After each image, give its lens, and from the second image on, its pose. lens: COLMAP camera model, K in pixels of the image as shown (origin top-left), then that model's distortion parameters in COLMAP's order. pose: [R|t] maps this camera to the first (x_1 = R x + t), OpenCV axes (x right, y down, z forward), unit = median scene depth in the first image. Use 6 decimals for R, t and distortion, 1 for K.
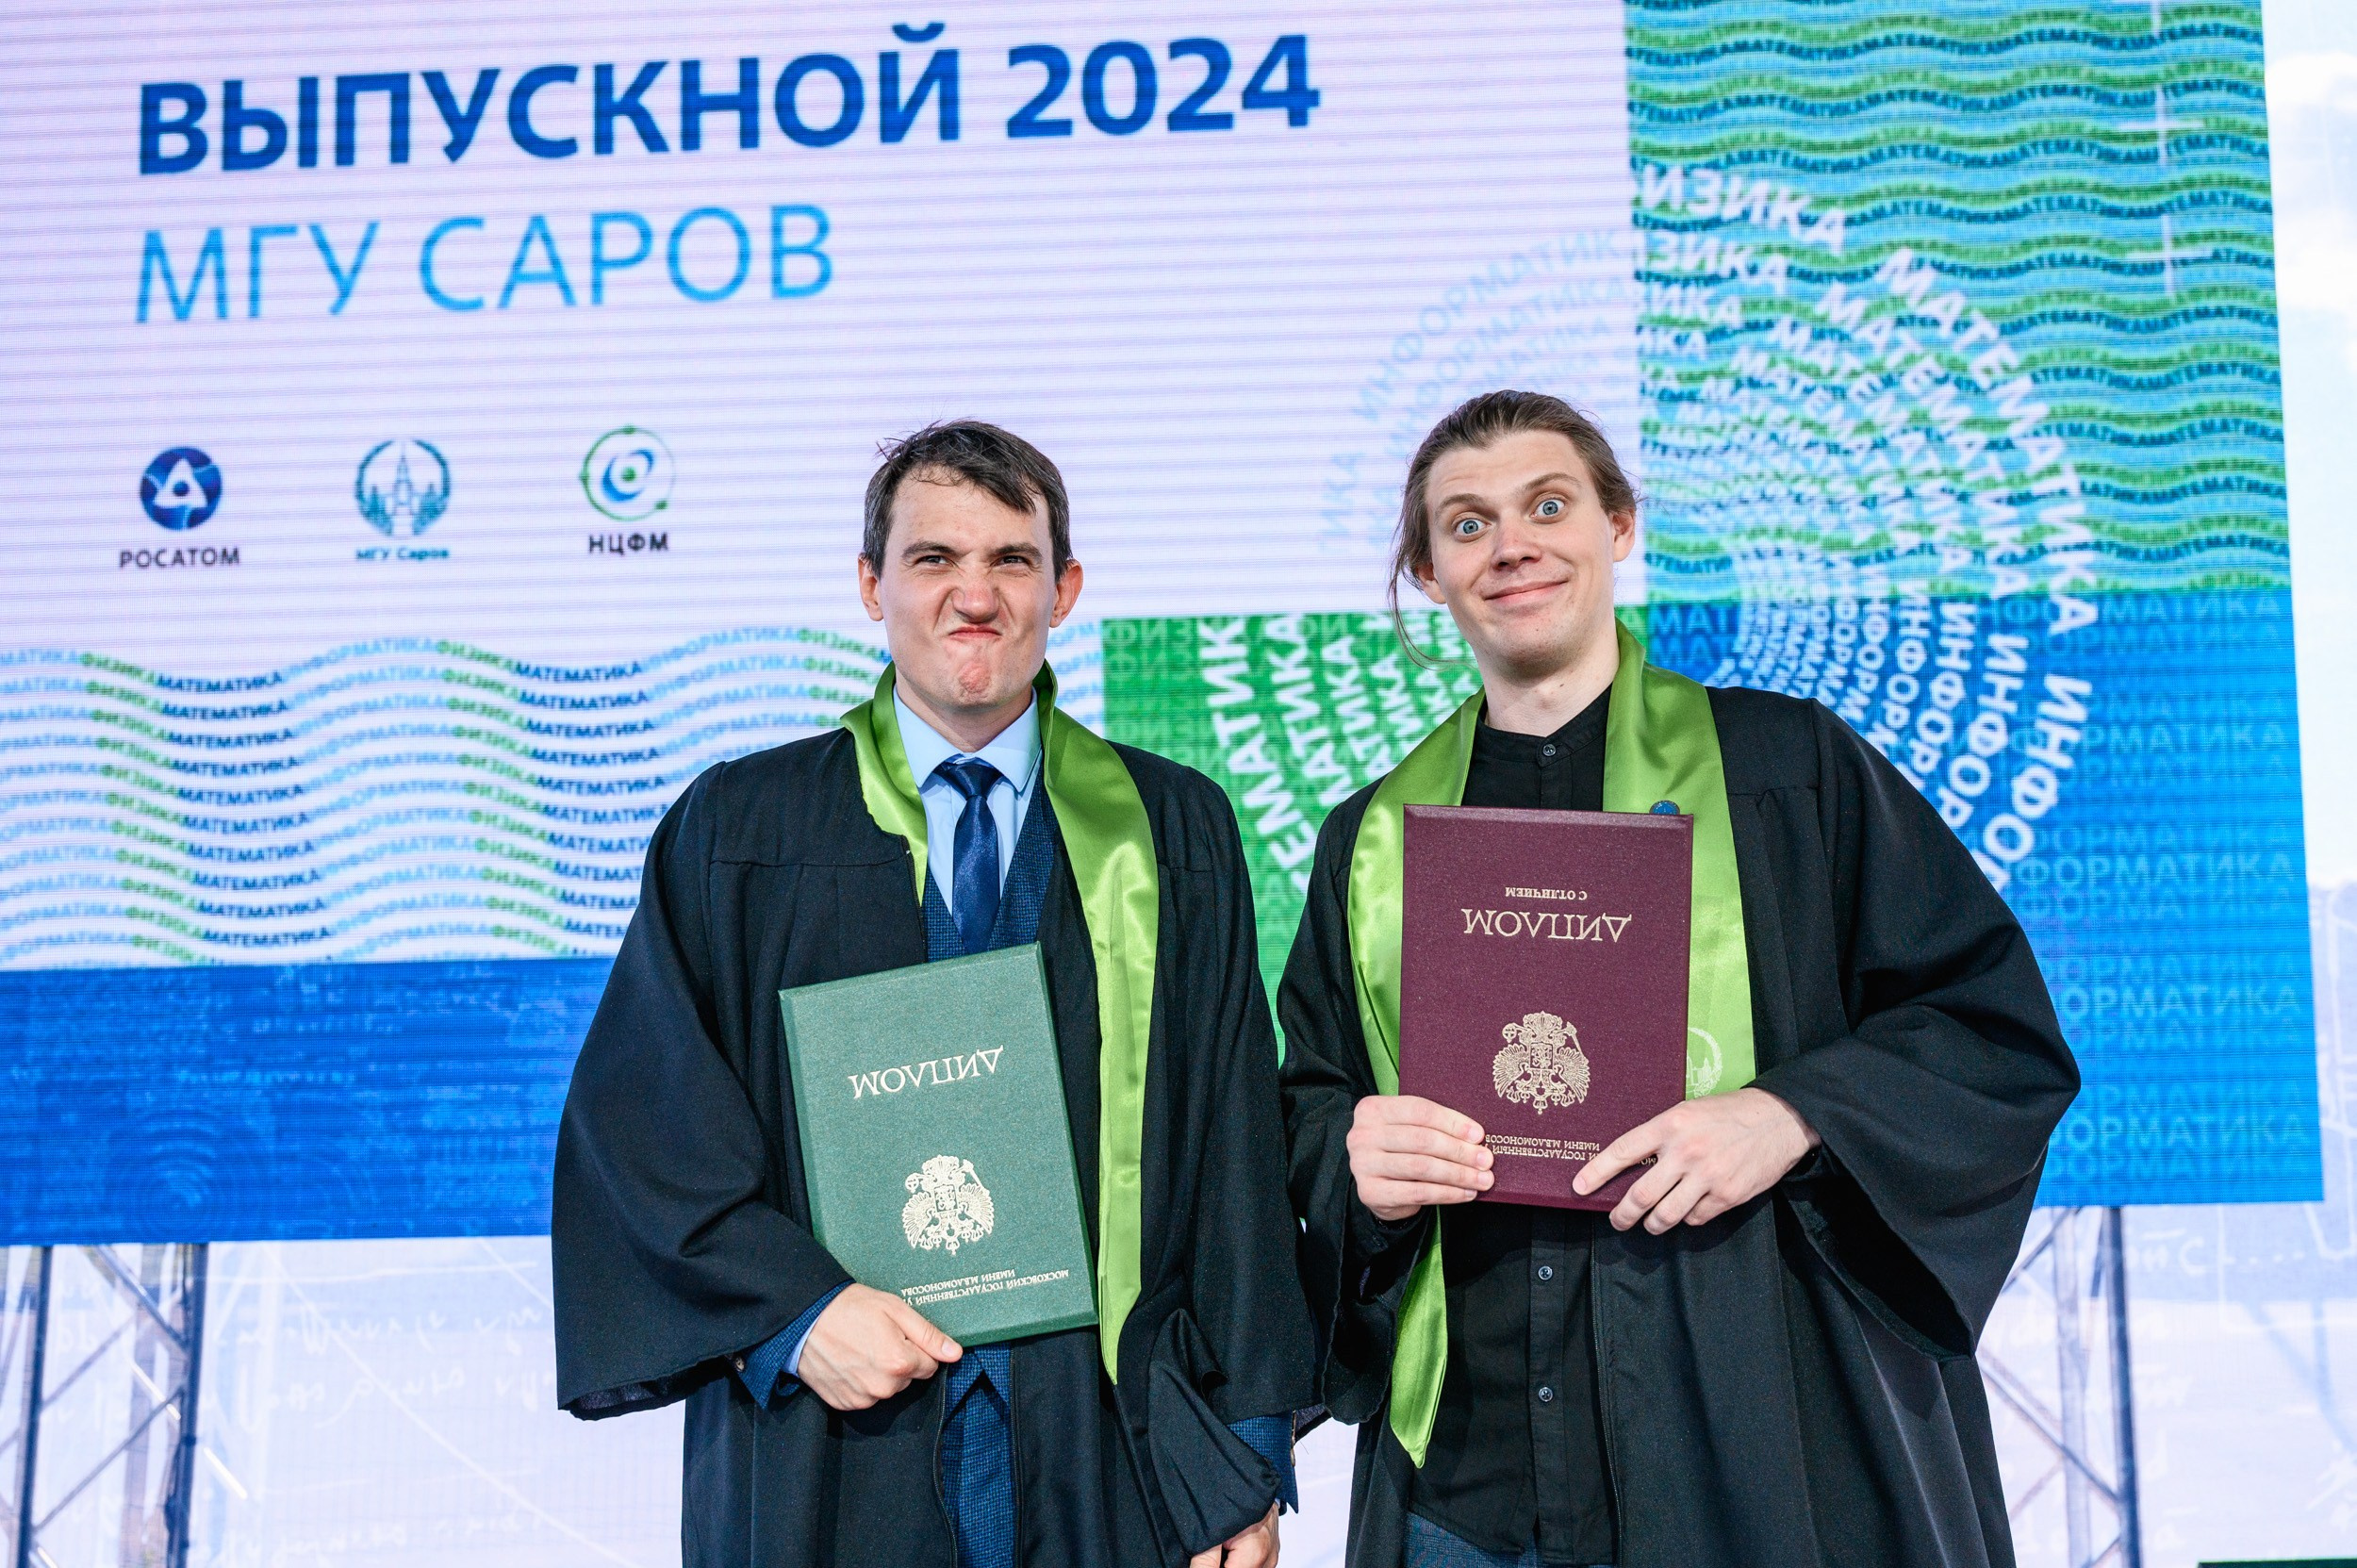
lens RADIAL K [[2386.8, 0, 1183.5], [0, 2386.8, 761.5], [0, 0, 1]] dist [0.003956, 0.002115]
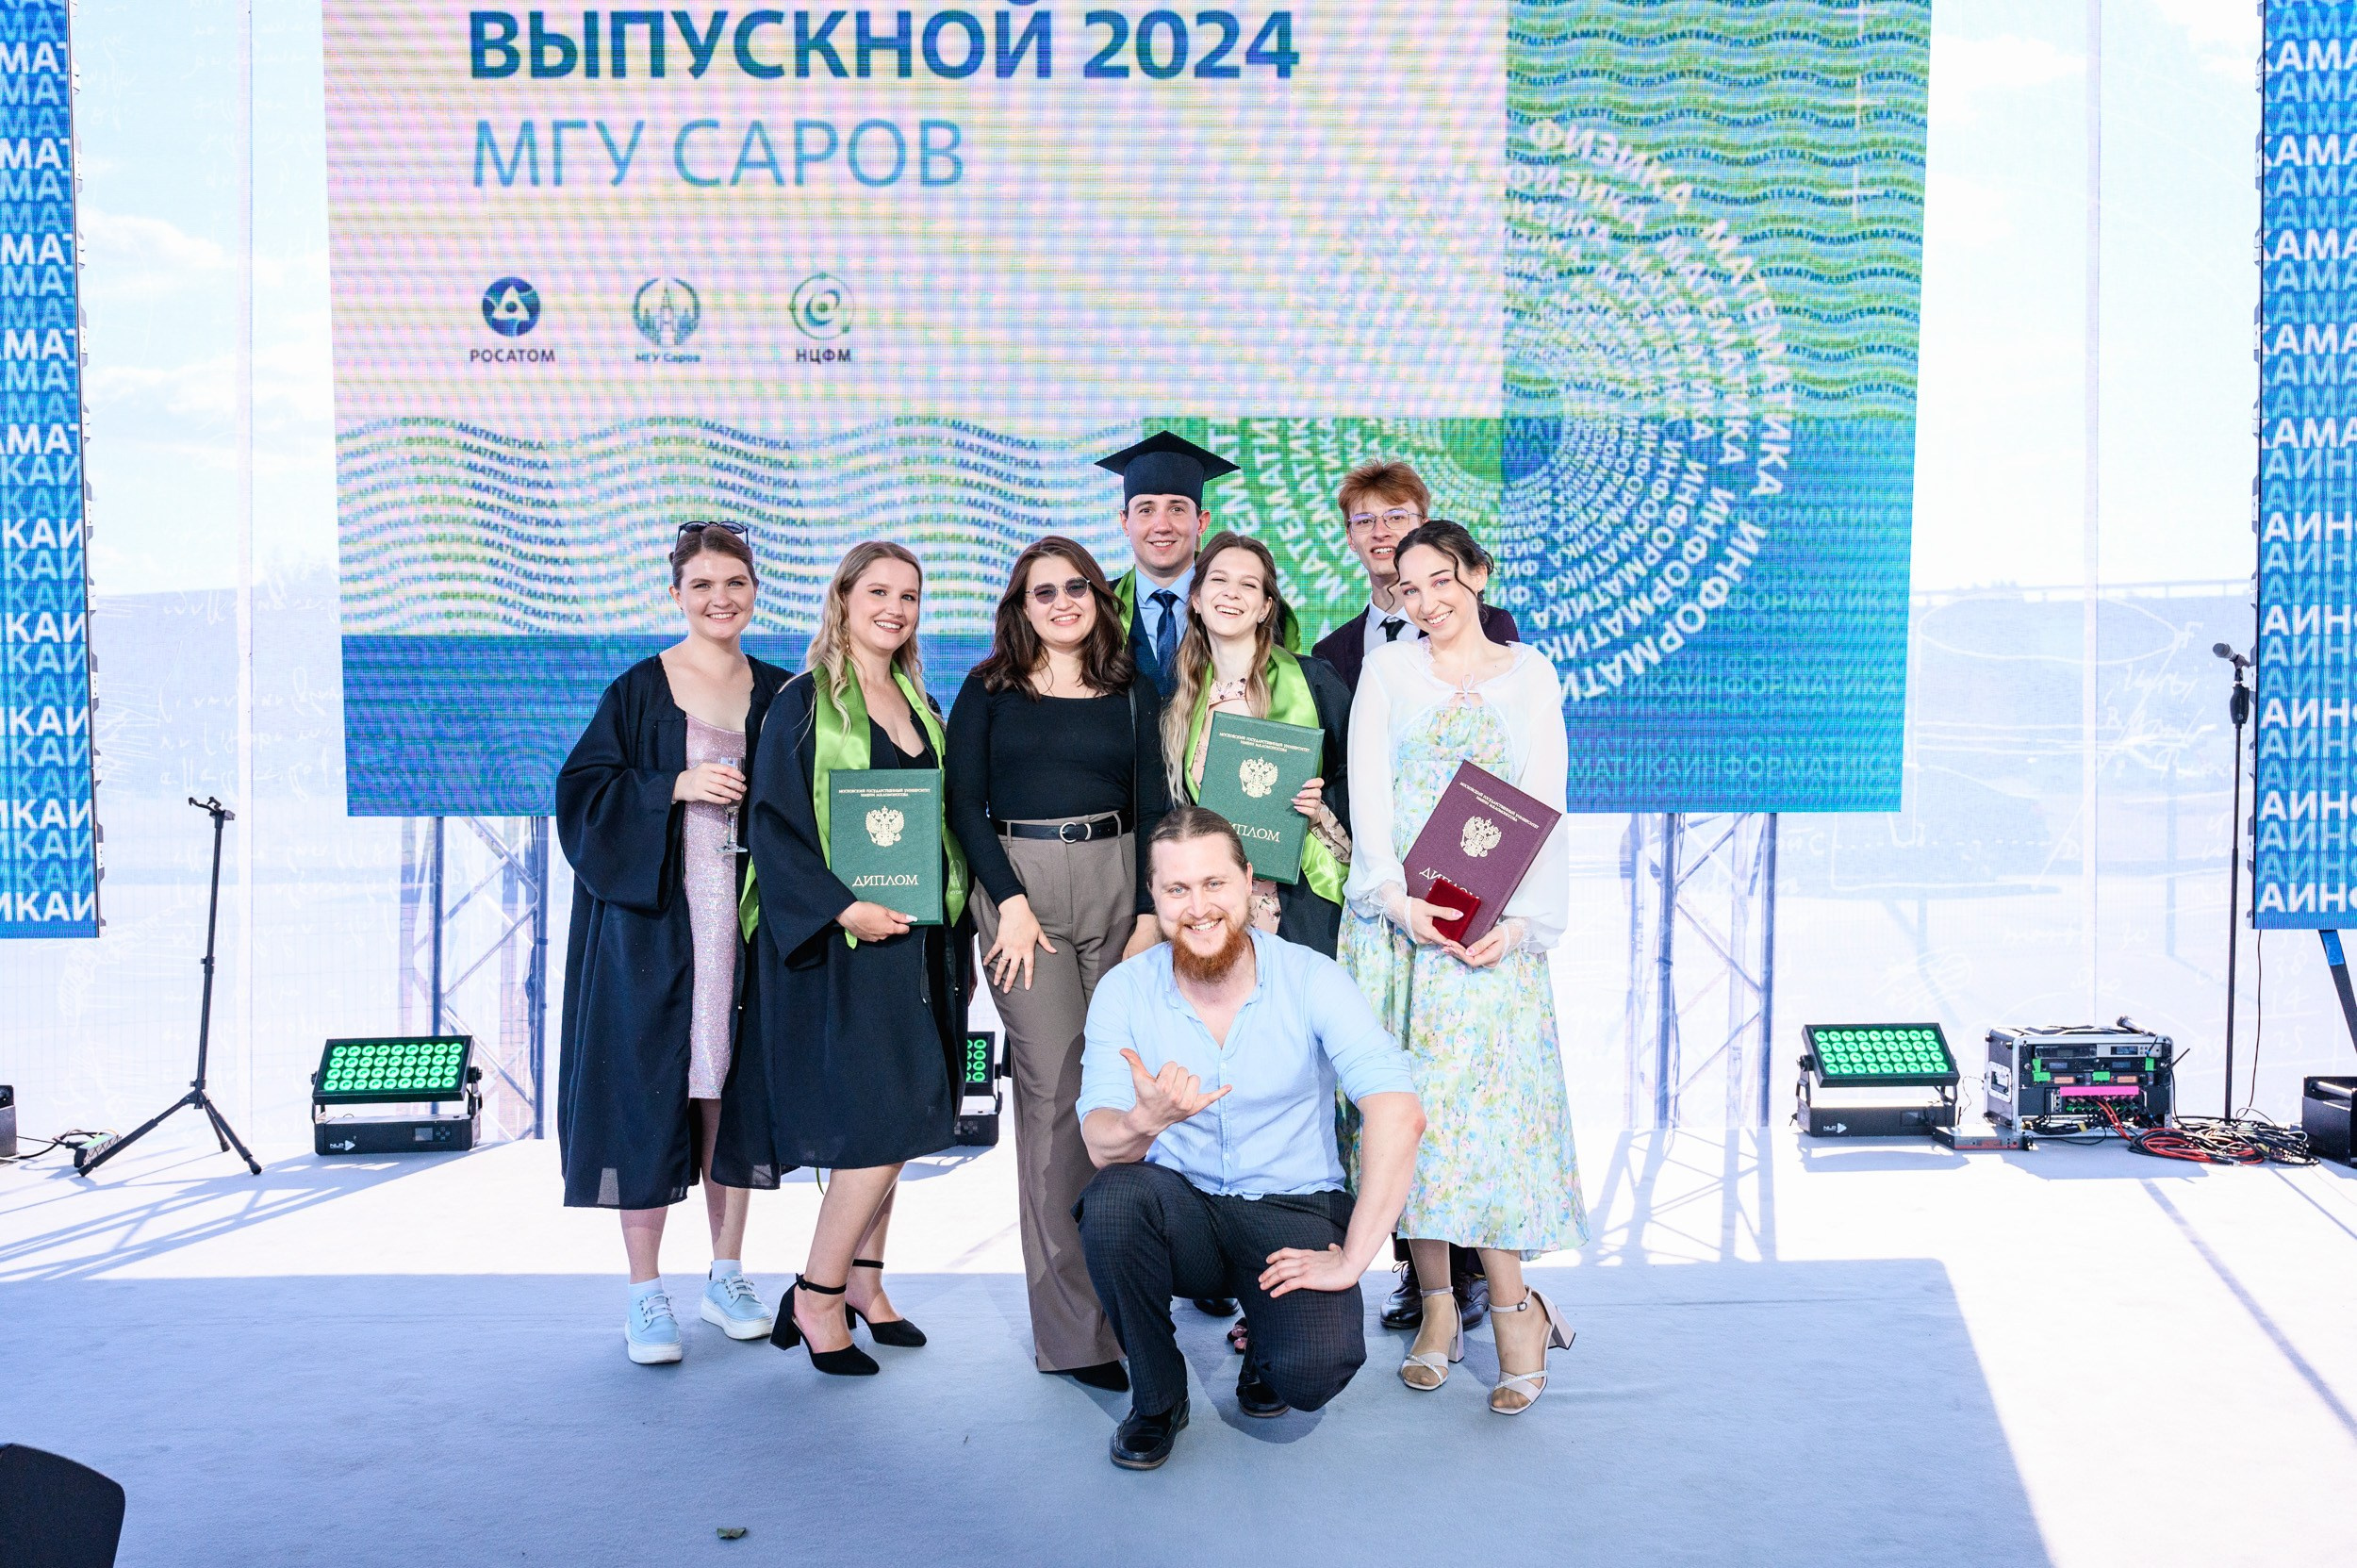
lens RADIAL K [[2011.1, 0, 1174.8], [0, 2011.1, 797.4], [0, 0, 1]] dist [-0.002984, -0.001599]
pose [[0.997952, 0.016542, 0.061794, -0.087334], [-0.026718, 0.985480, 0.167676, -0.036219], [-0.058123, -0.168983, 0.983904, -0.282634]]
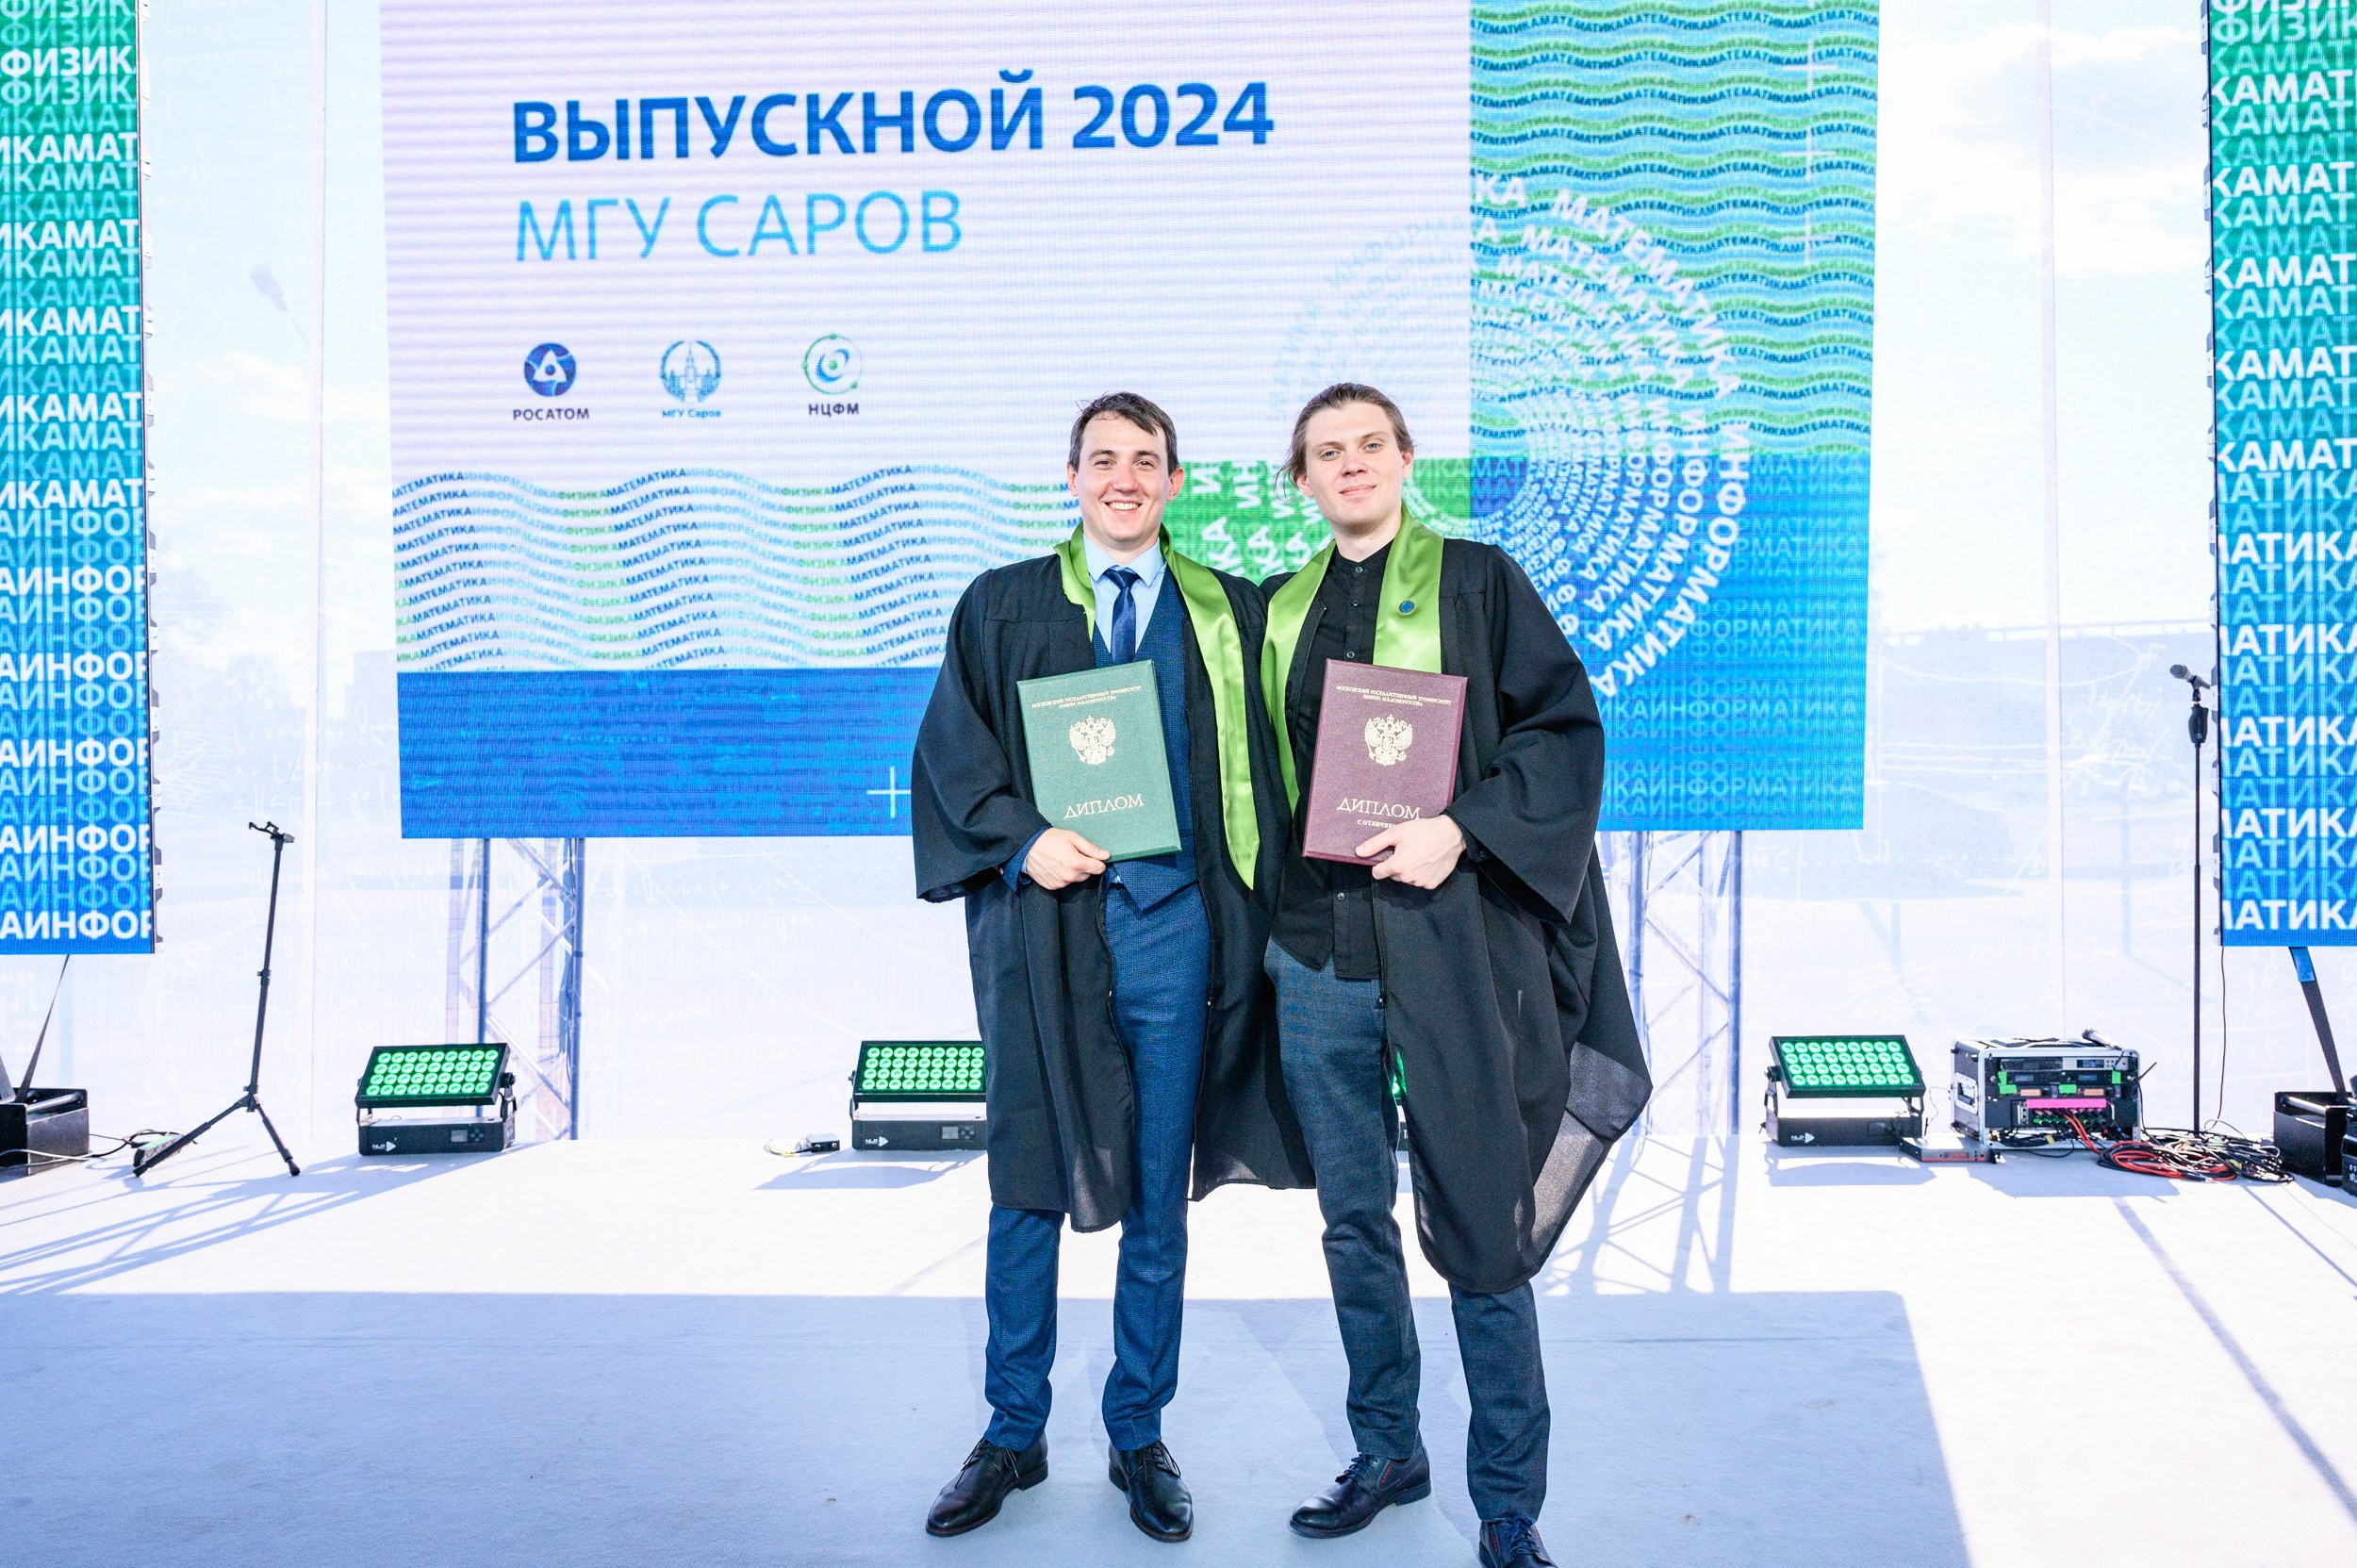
lens RADIAL K [[1677.2, 0, 1173.9], [0, 1677.2, 751.2], [0, 0, 1]] dist [0.001029, -0.001577]
pose [[0.999887, 0.012995, 0.007549, -0.010996], [-0.013886, 0.990971, 0.133357, -0.017782], [-0.005748, -0.133447, 0.991039, -0.140503]]
